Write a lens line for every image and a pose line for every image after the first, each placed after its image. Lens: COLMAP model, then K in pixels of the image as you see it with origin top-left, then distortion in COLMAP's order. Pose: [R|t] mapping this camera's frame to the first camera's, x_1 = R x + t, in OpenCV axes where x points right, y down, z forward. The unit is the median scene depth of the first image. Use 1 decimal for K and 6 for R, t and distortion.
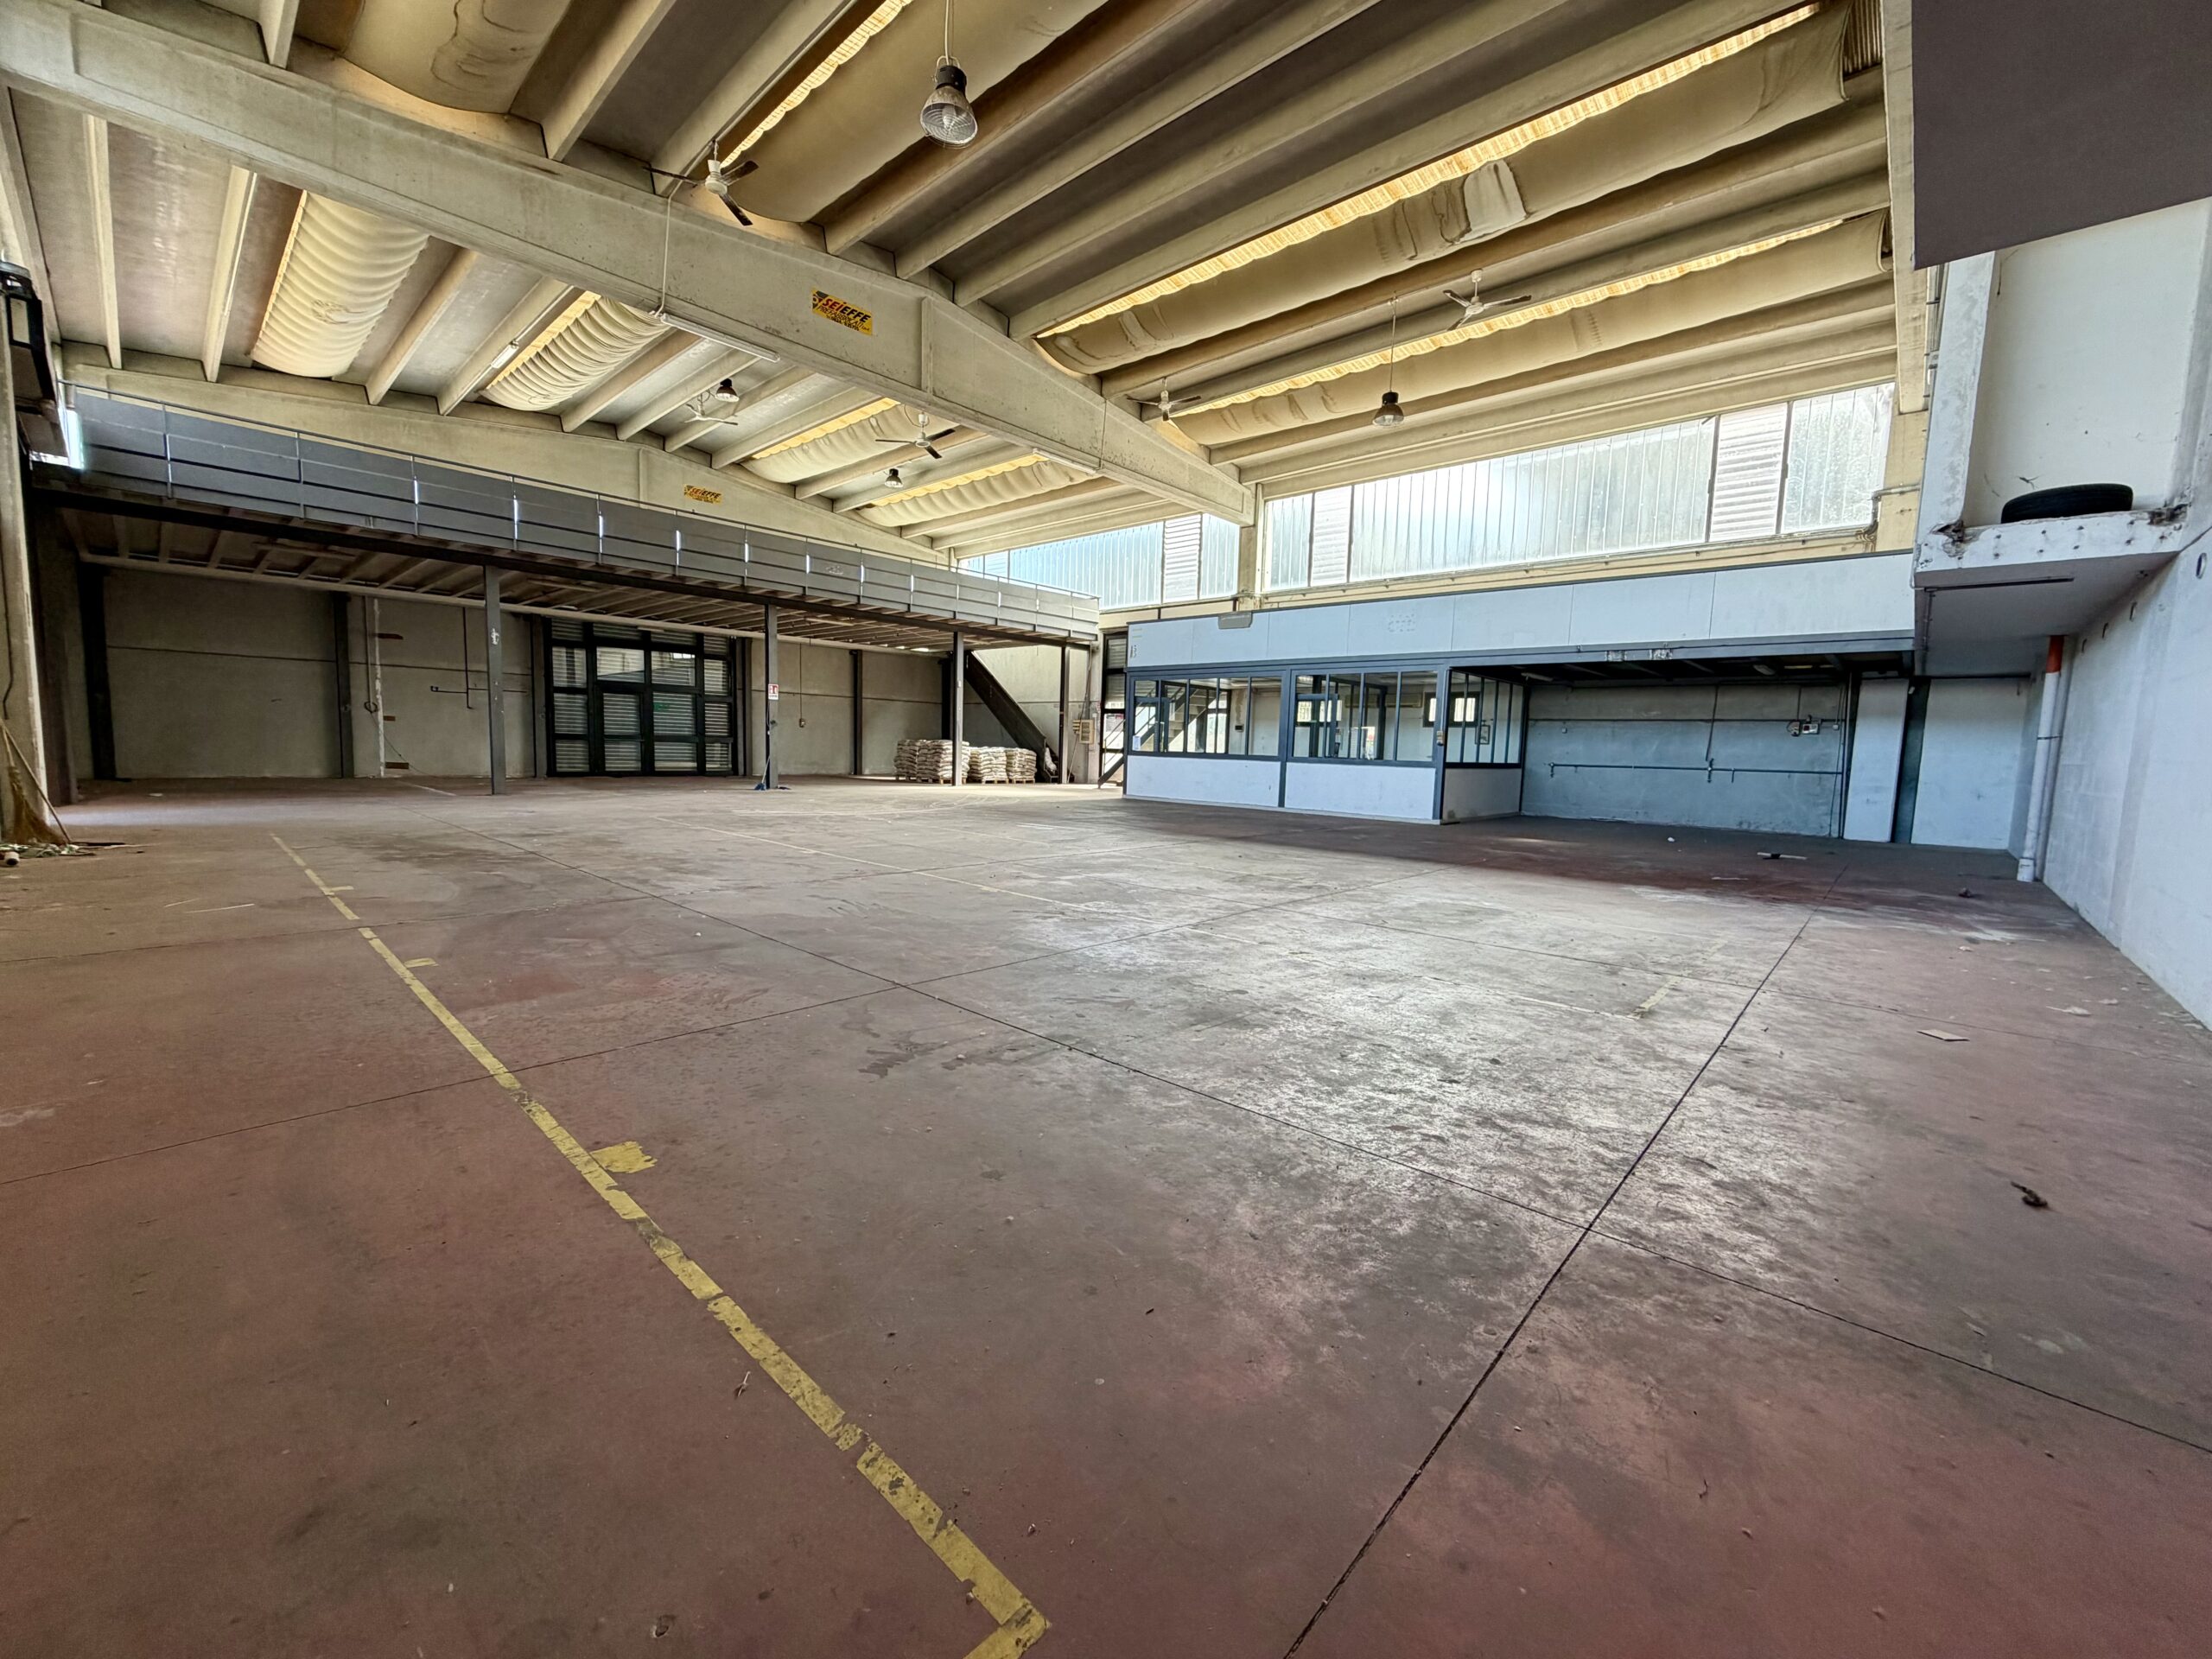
lens RADIAL K [[879.6, 0, 1095.1], [0, 879.6, 831.0], [0, 0, 1]] dist [0.000285, 0.000477]
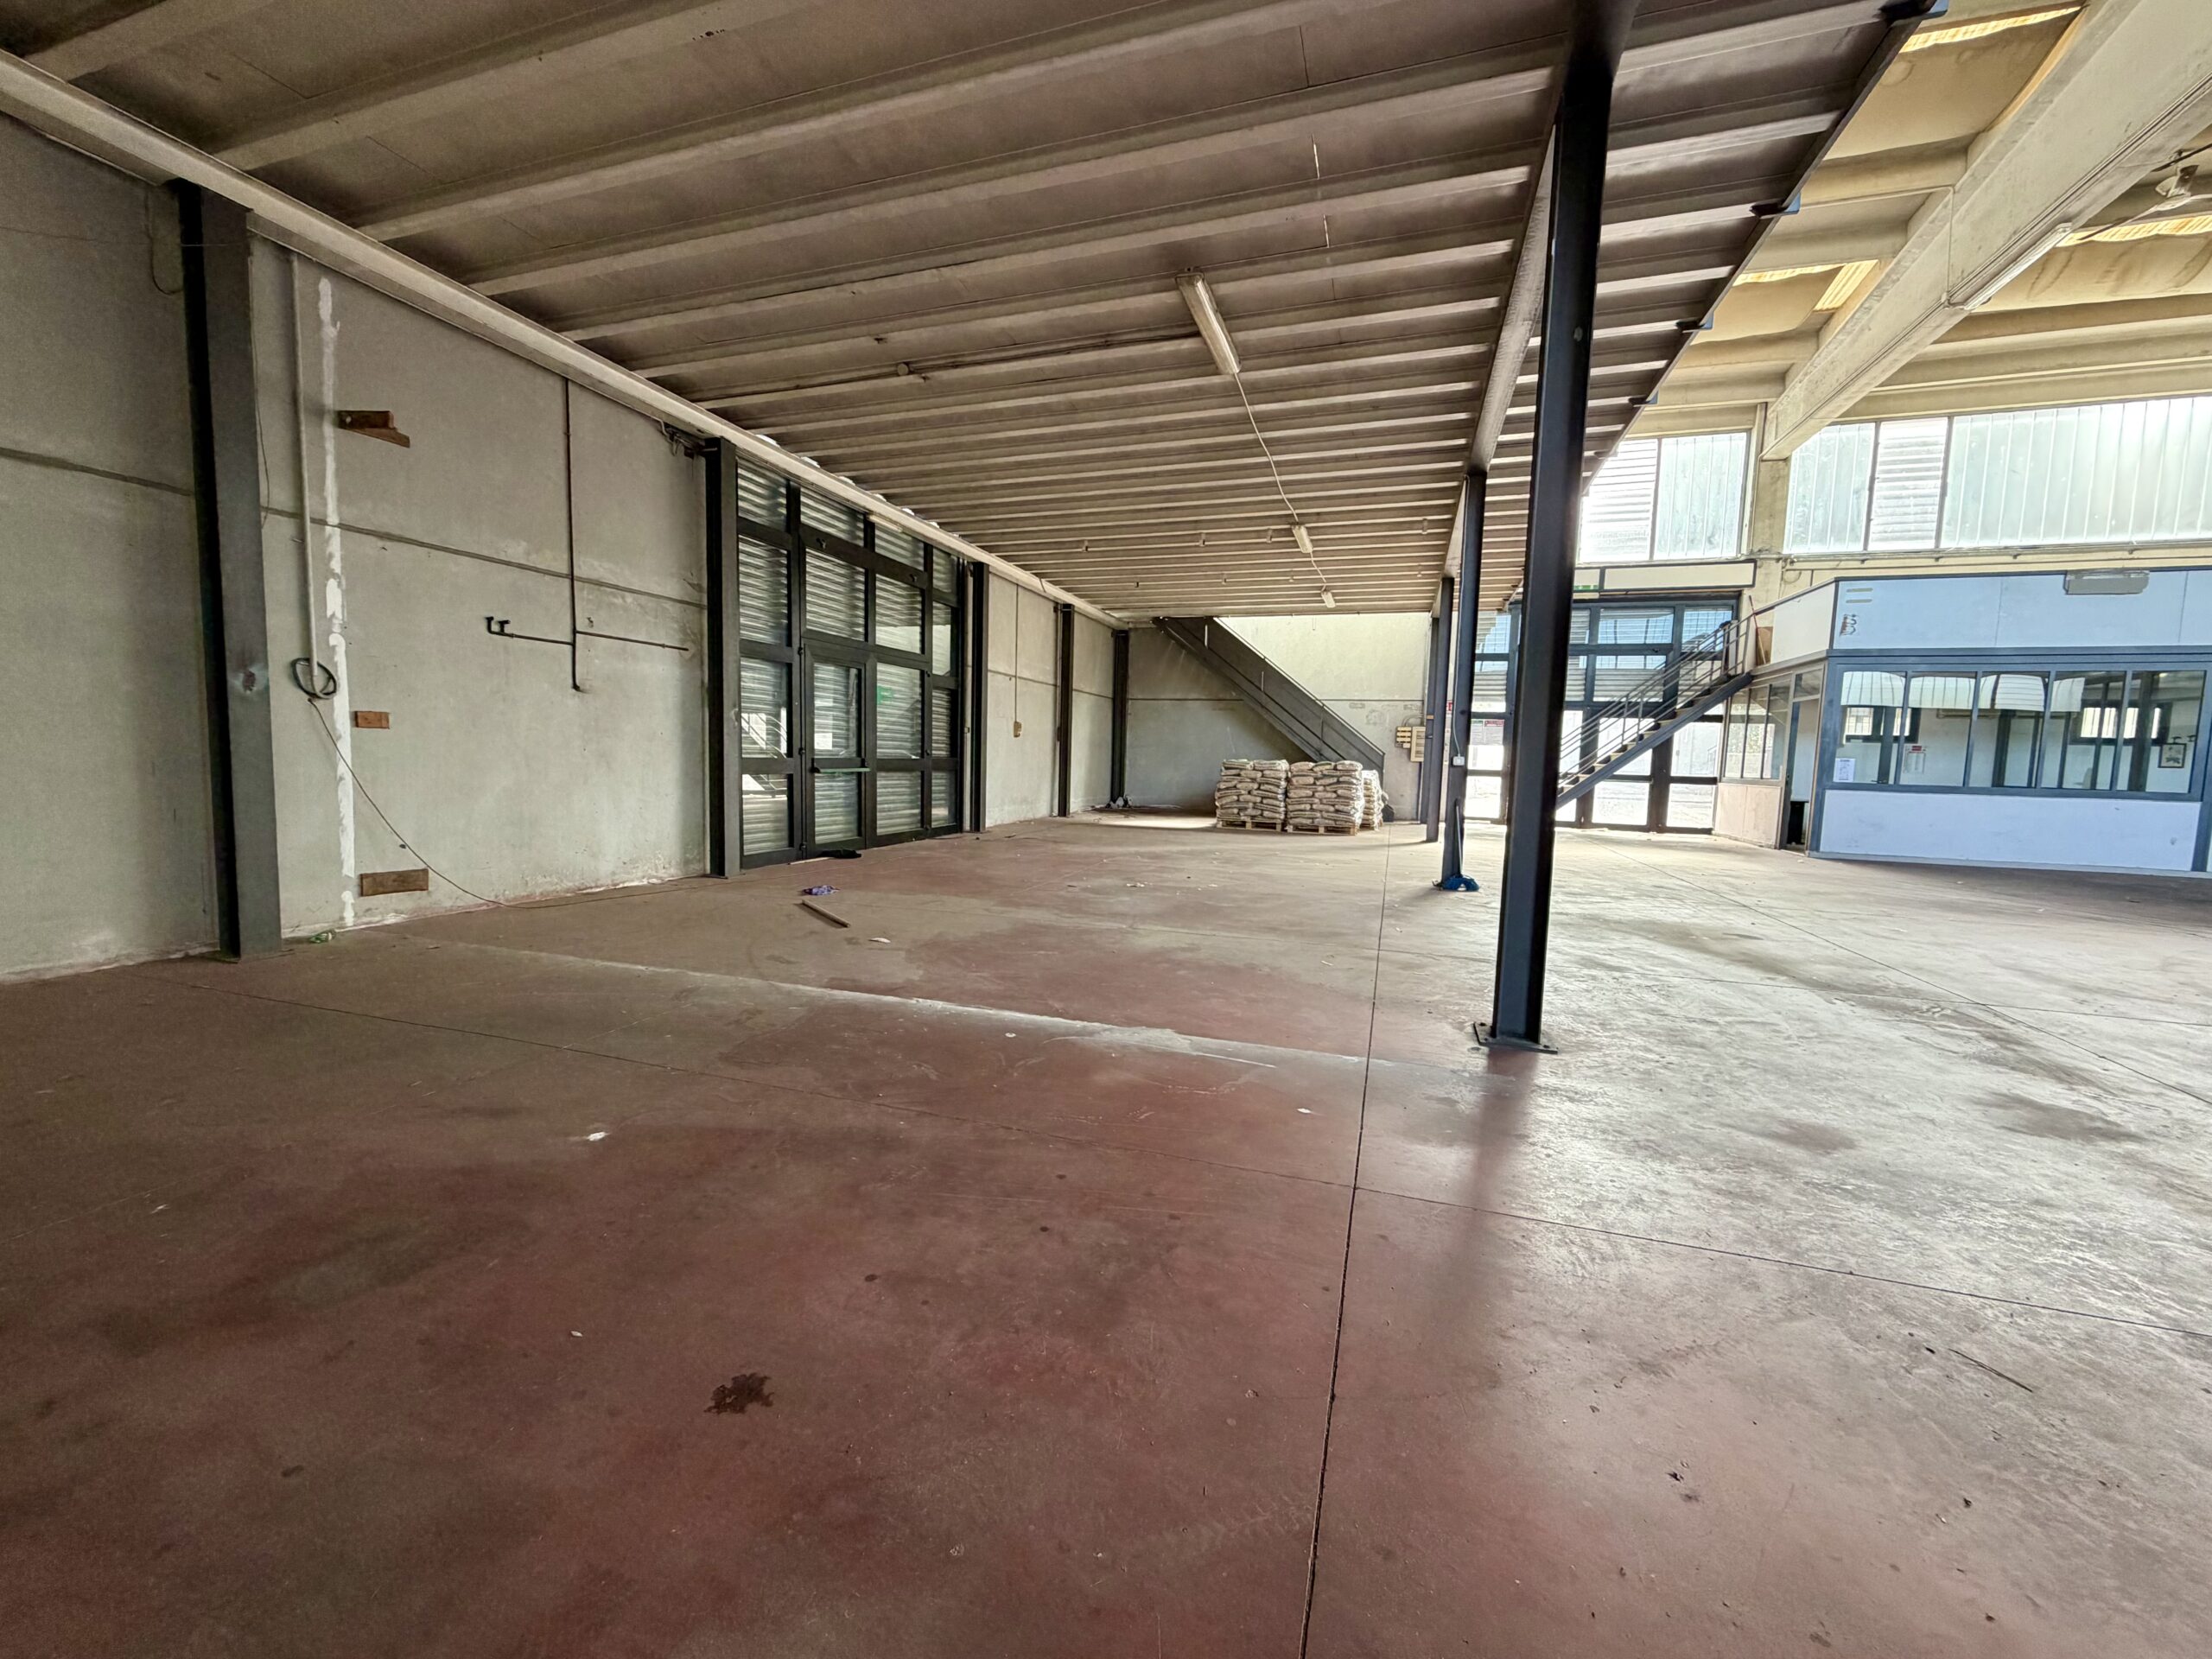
lens RADIAL K [[879.6, 0, 1095.1], [0, 879.6, 831.0], [0, 0, 1]] dist [0.000285, 0.000477]
pose [[0.912700, -0.041185, 0.406549, -0.690048], [0.040374, 0.999129, 0.010575, -0.083795], [-0.406631, 0.006762, 0.913568, 0.632388]]
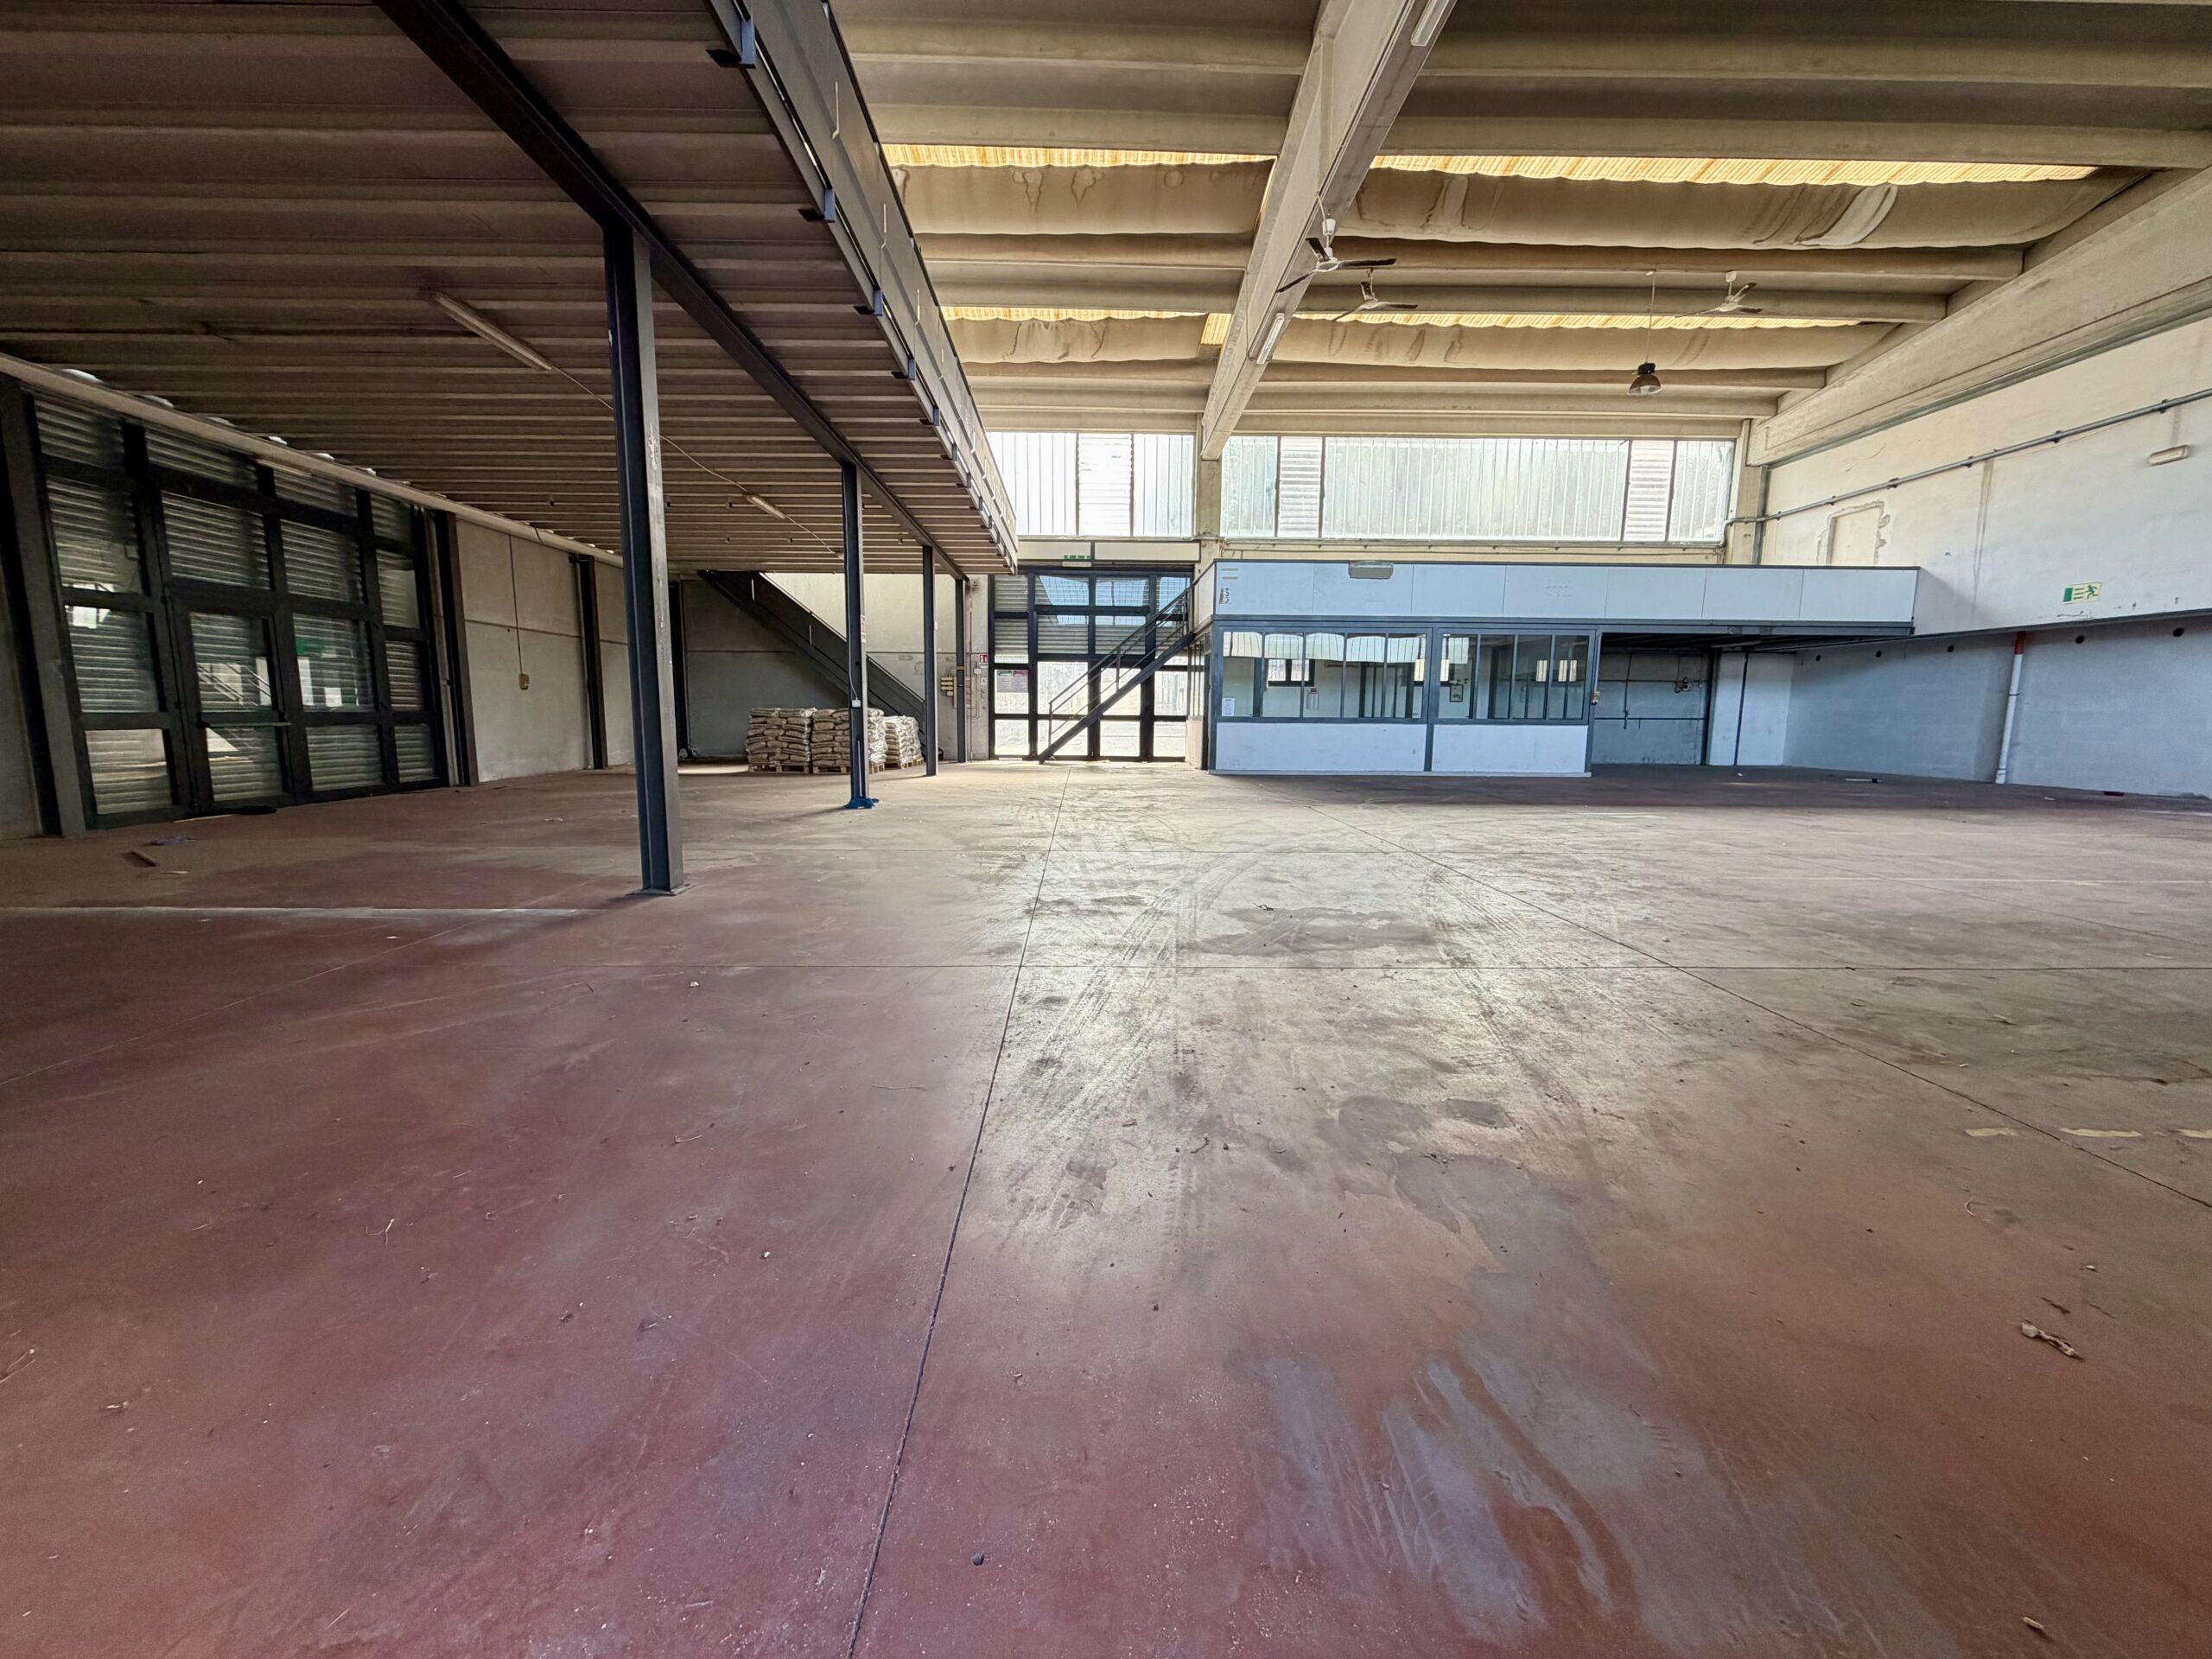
lens RADIAL K [[879.6, 0, 1095.1], [0, 879.6, 831.0], [0, 0, 1]] dist [0.000285, 0.000477]
pose [[0.722869, -0.117518, 0.680919, -0.616369], [0.081524, 0.993054, 0.084842, -0.063708], [-0.686159, -0.005818, 0.727428, 0.471838]]
